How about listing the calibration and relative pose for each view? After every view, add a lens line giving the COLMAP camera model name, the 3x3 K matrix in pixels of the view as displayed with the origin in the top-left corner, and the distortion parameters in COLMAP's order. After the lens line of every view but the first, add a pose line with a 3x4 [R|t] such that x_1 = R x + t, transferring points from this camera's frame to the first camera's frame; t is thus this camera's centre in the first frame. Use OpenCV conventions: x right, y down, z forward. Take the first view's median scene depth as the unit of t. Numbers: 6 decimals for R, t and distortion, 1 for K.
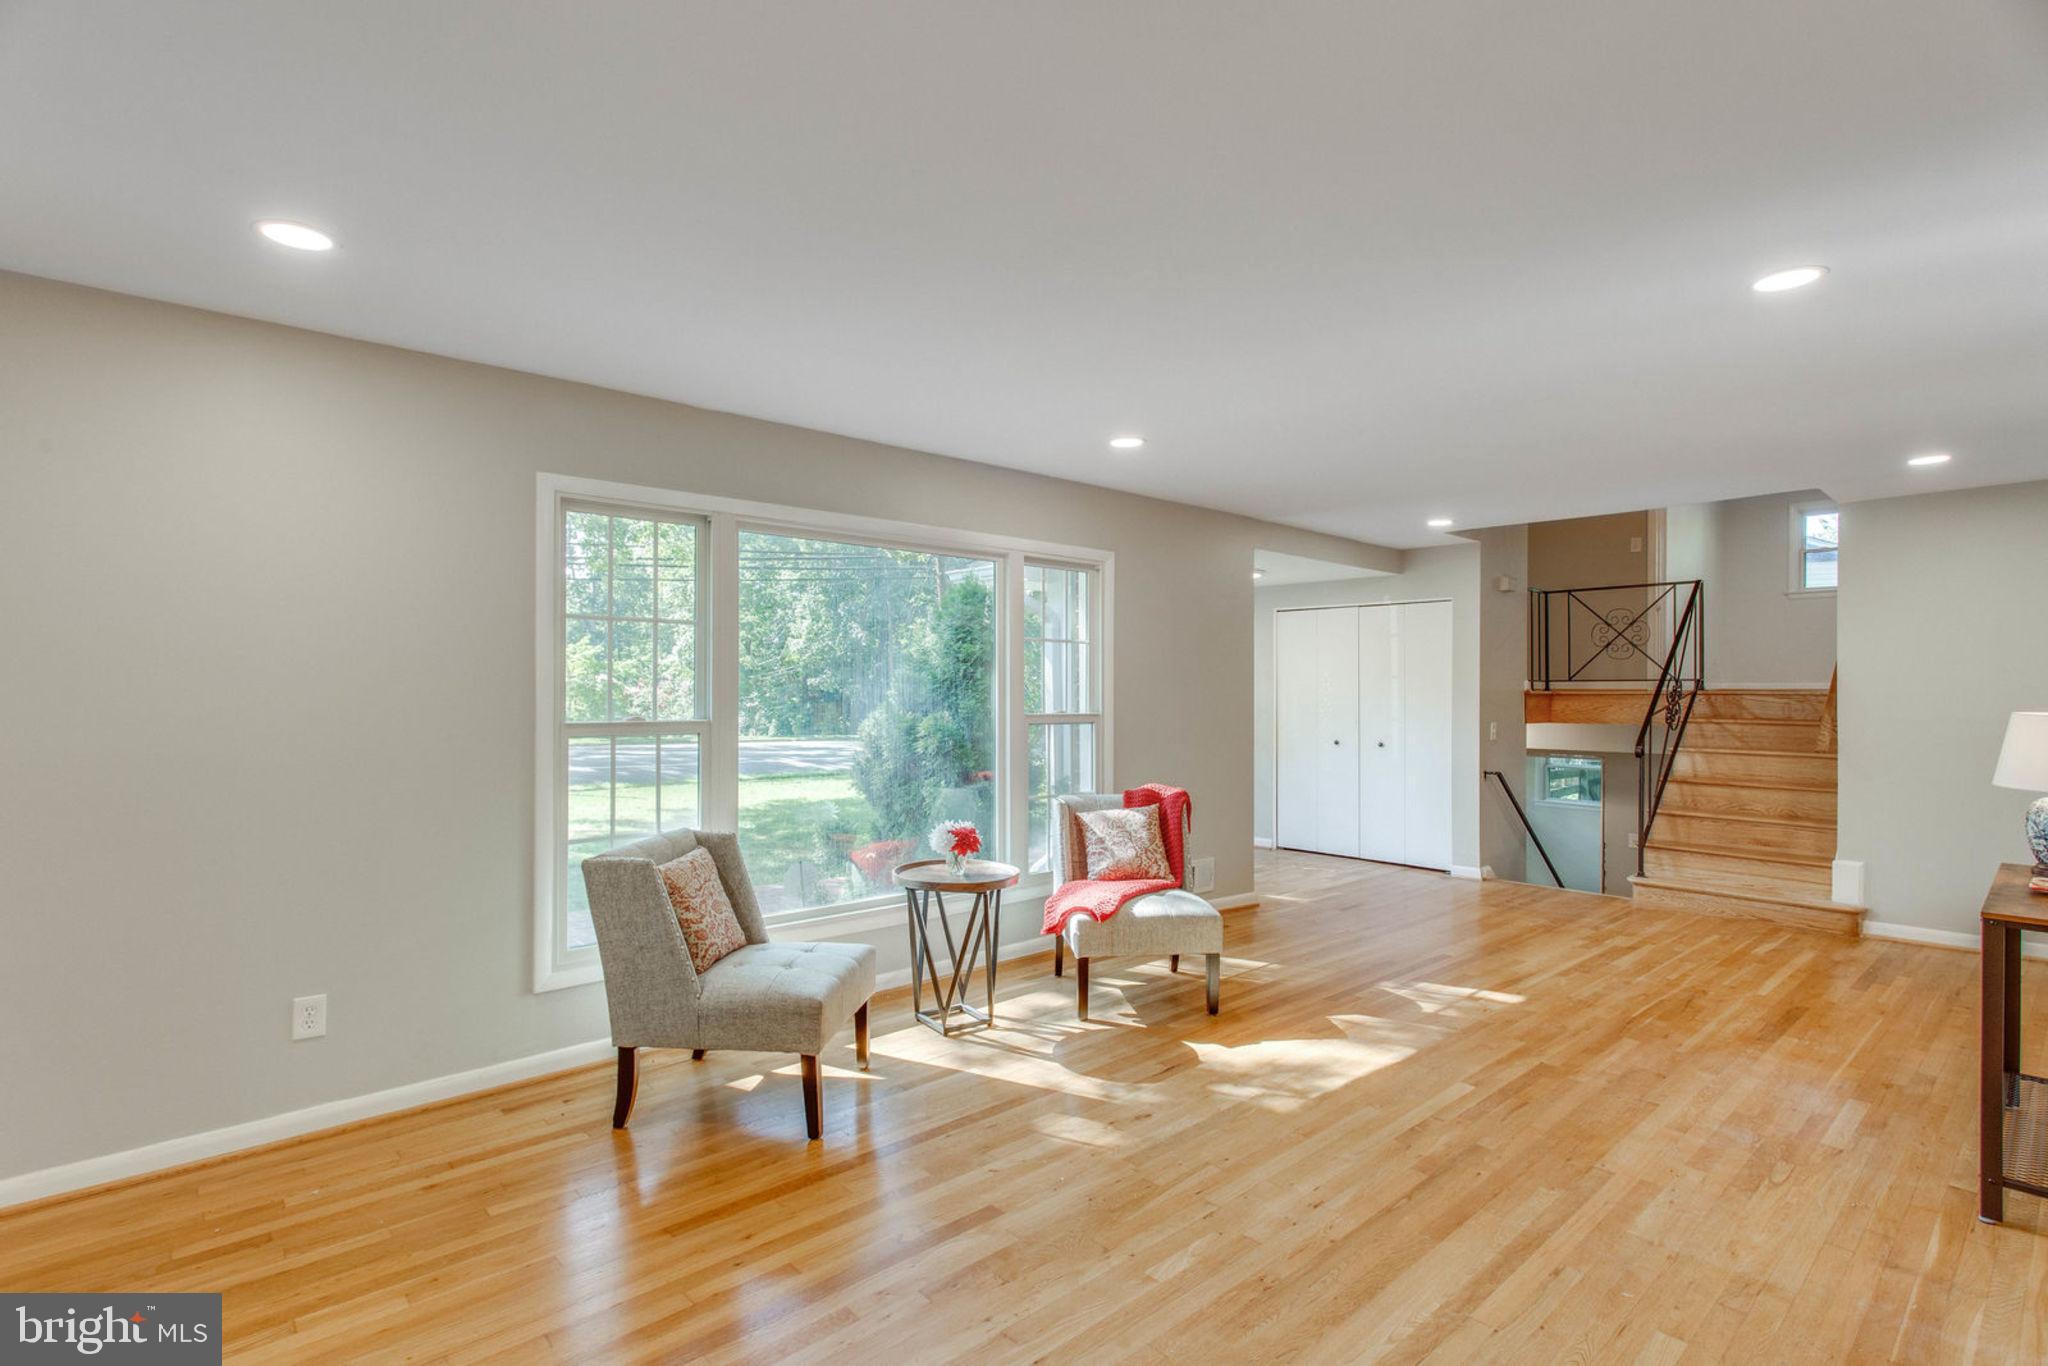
lens RADIAL K [[989.6, 0, 1044.8], [0, 989.6, 692.3], [0, 0, 1]] dist [-0.001711, 0.001100]
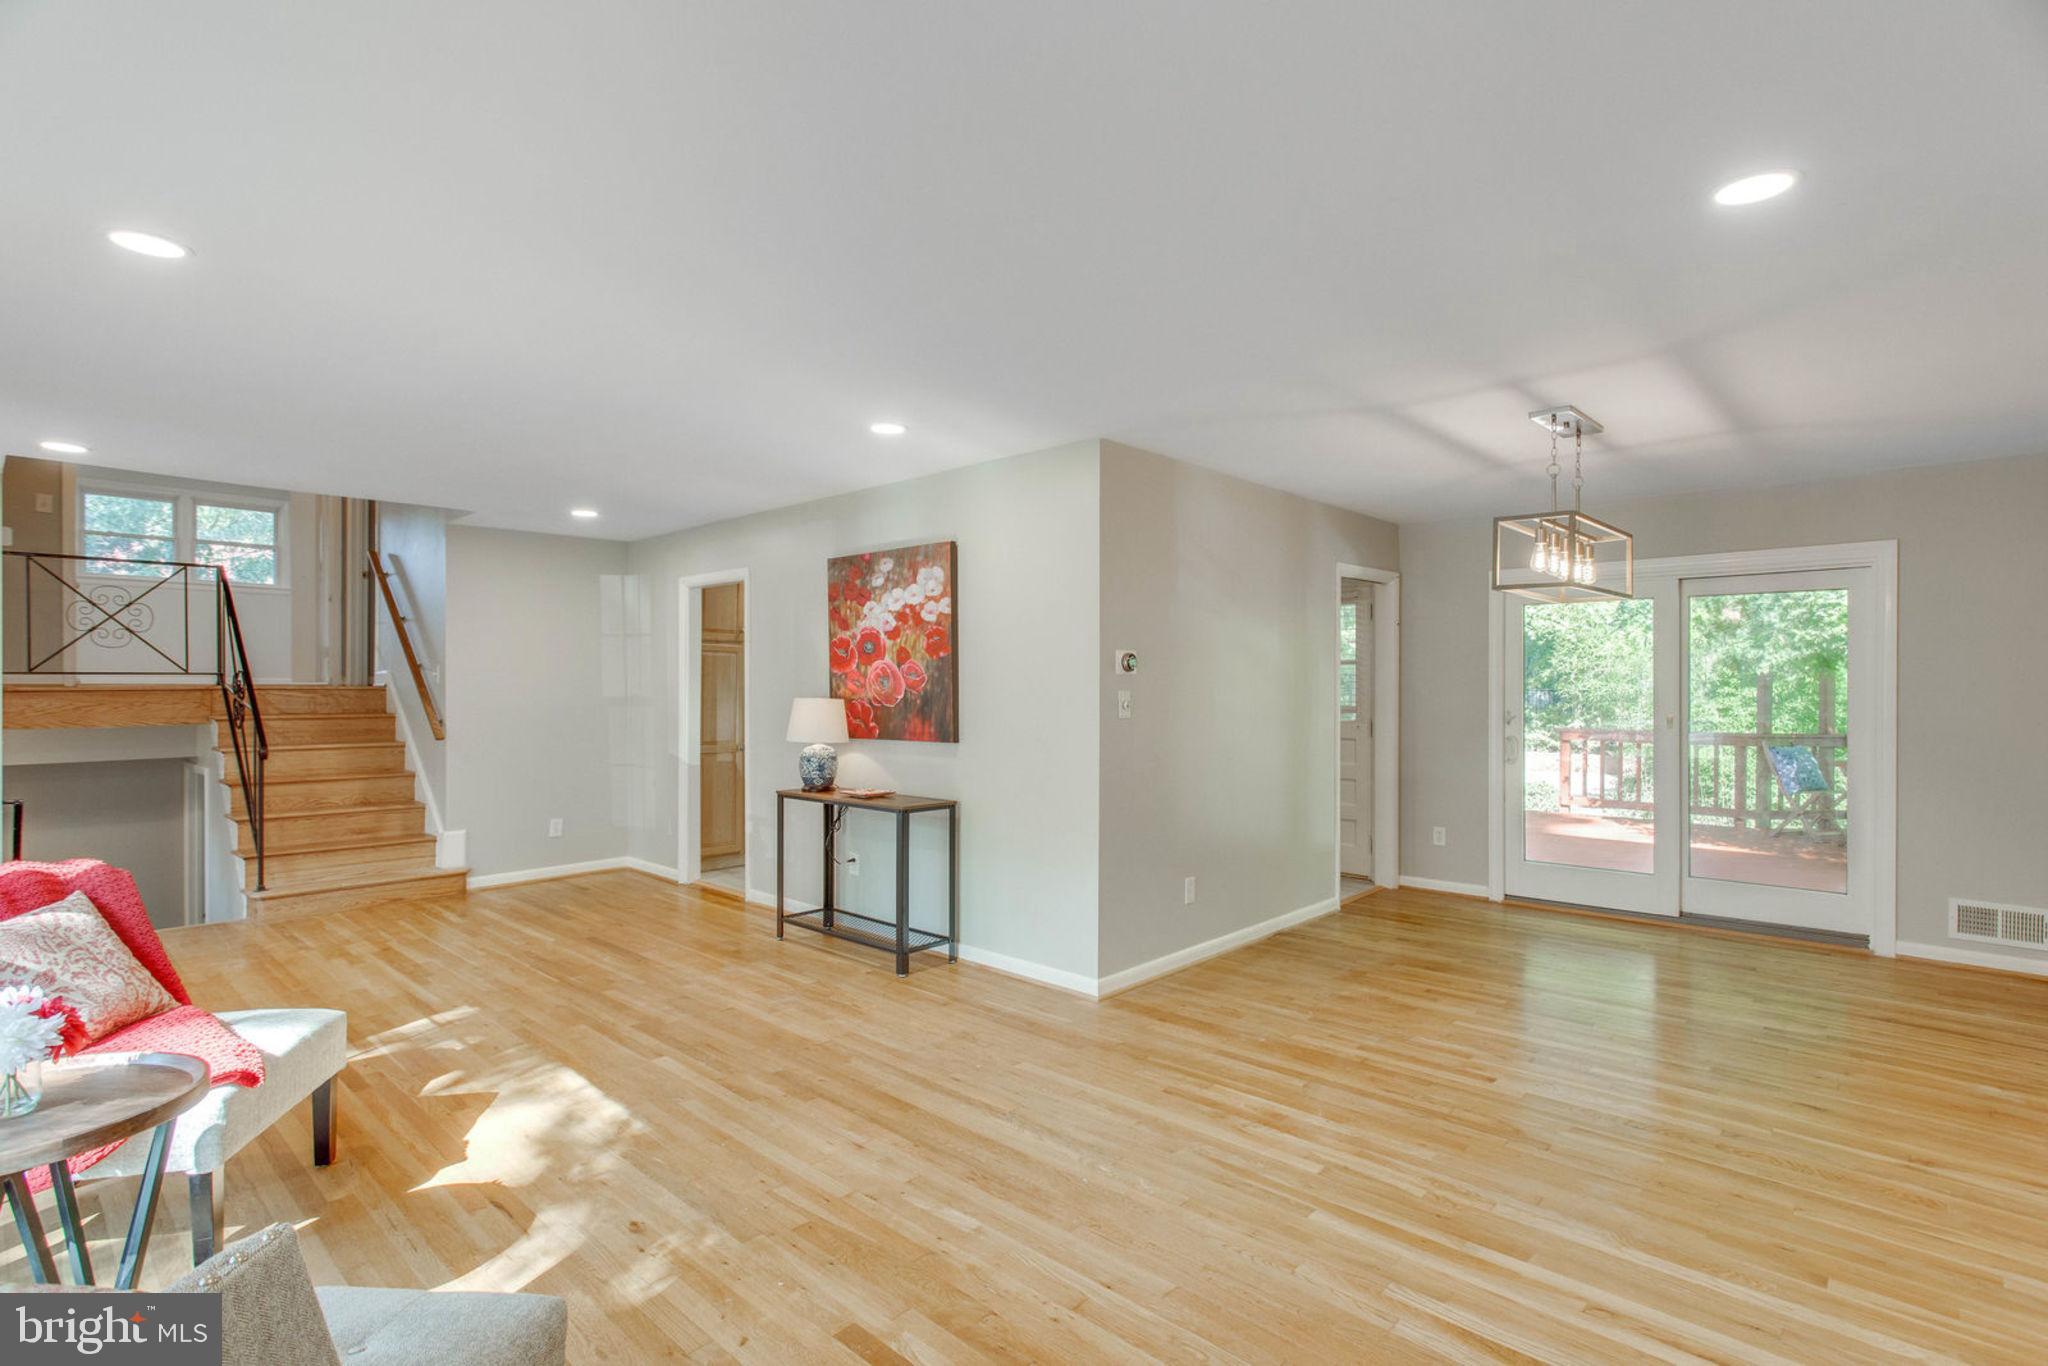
lens RADIAL K [[989.6, 0, 1008.8], [0, 989.6, 691.3], [0, 0, 1]] dist [-0.001711, 0.001100]
pose [[-0.075988, -0.008765, 0.997070, -0.558472], [0.003446, 0.999953, 0.009053, -0.004193], [-0.997103, 0.004124, -0.075954, 0.601364]]
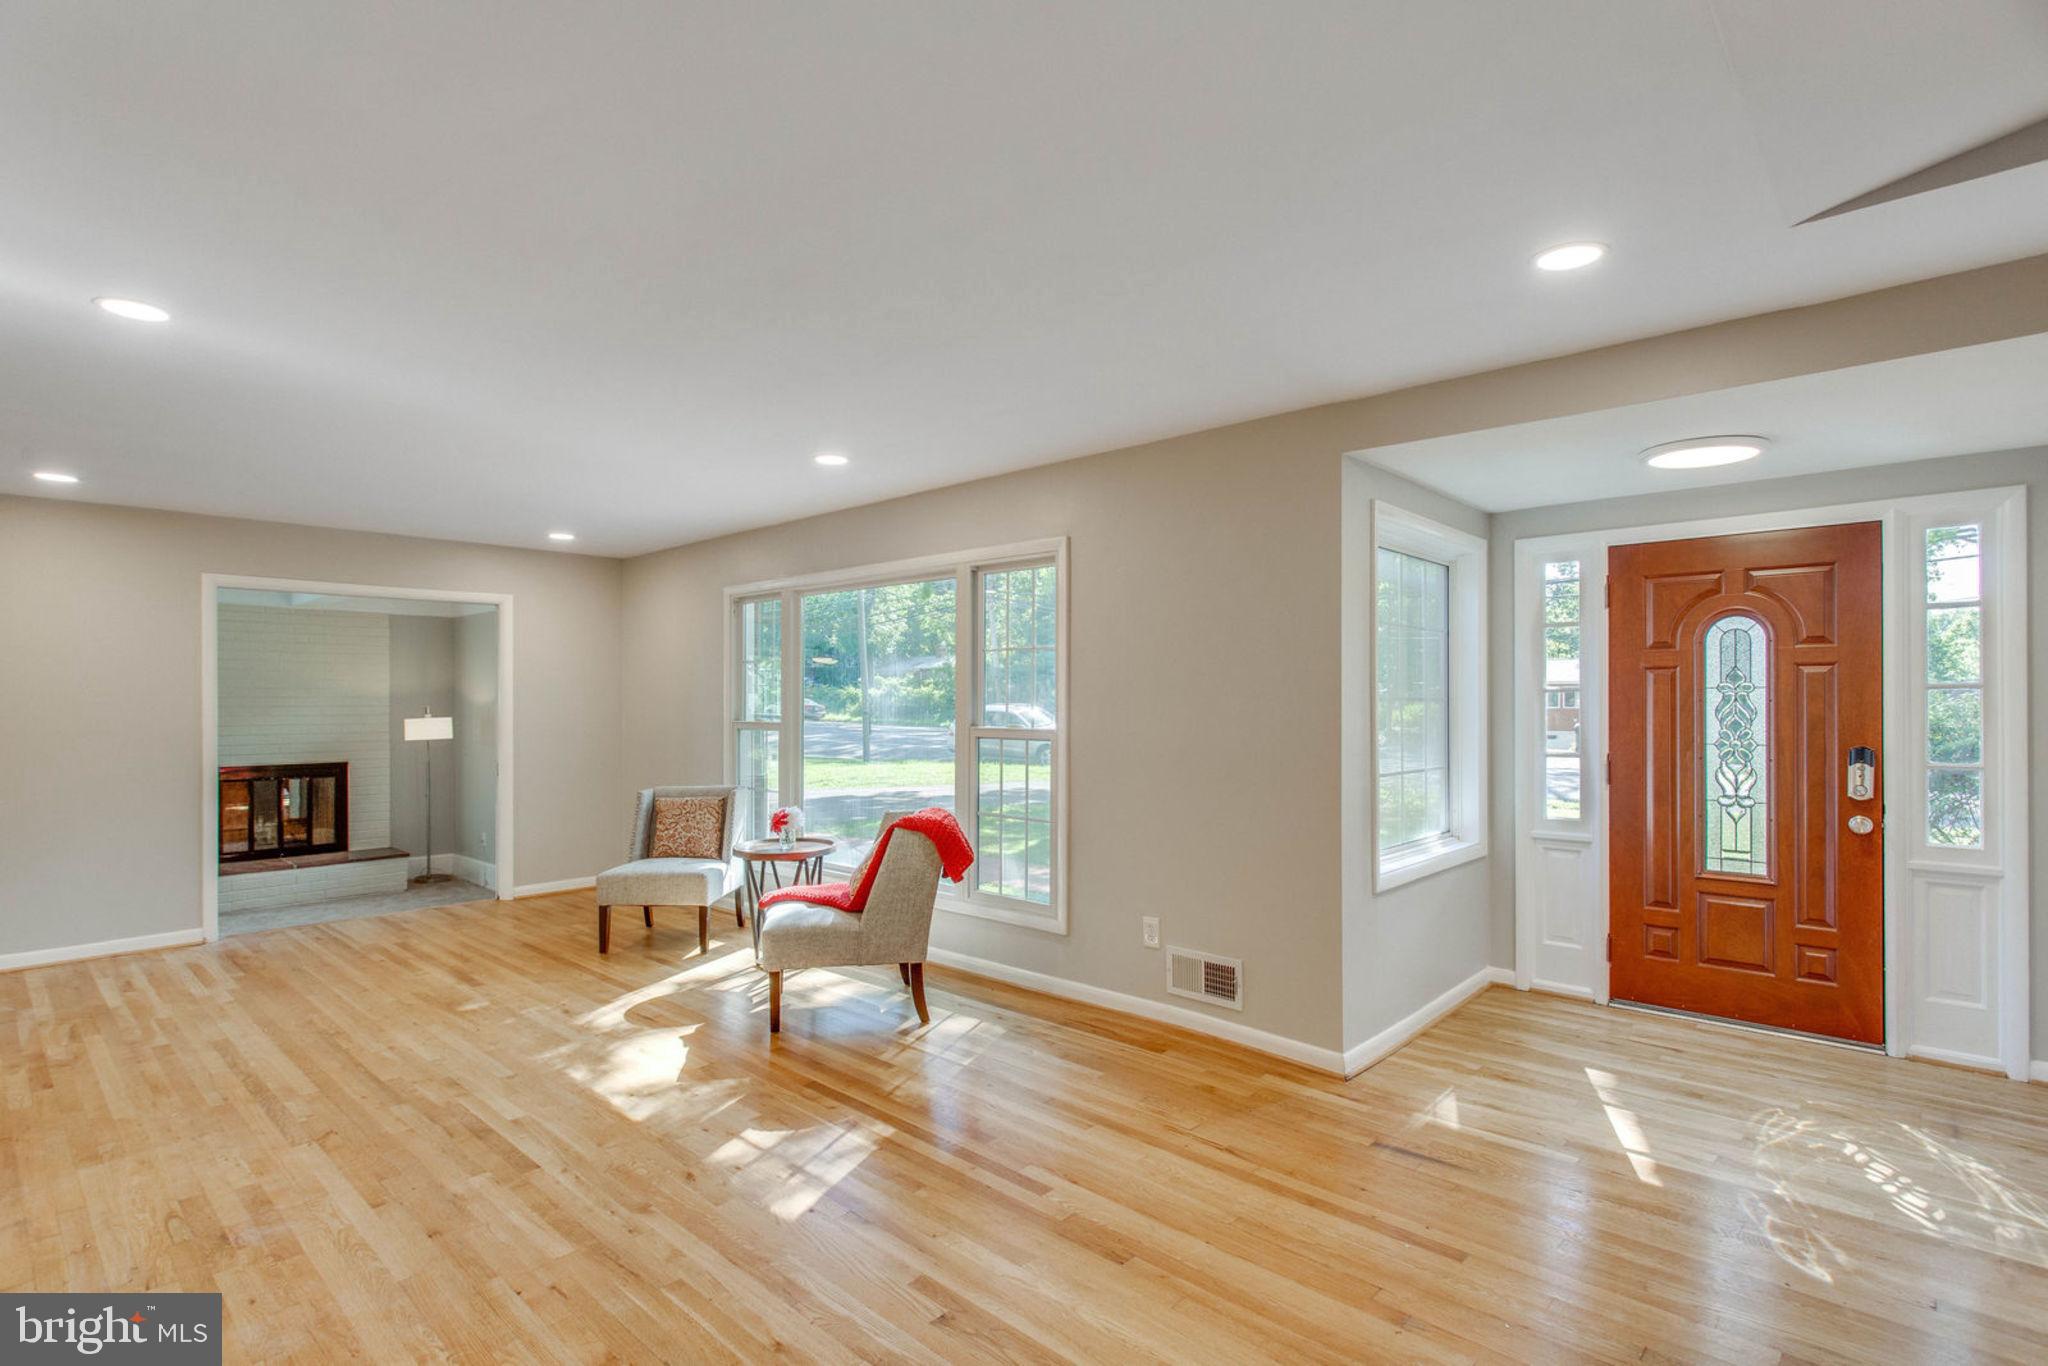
lens RADIAL K [[989.6, 0, 992.6], [0, 989.6, 701.0], [0, 0, 1]] dist [-0.001711, 0.001100]
pose [[0.071185, -0.001583, -0.997462, 1.202674], [-0.001900, 0.999997, -0.001723, -0.002353], [0.997461, 0.002018, 0.071182, 1.183458]]
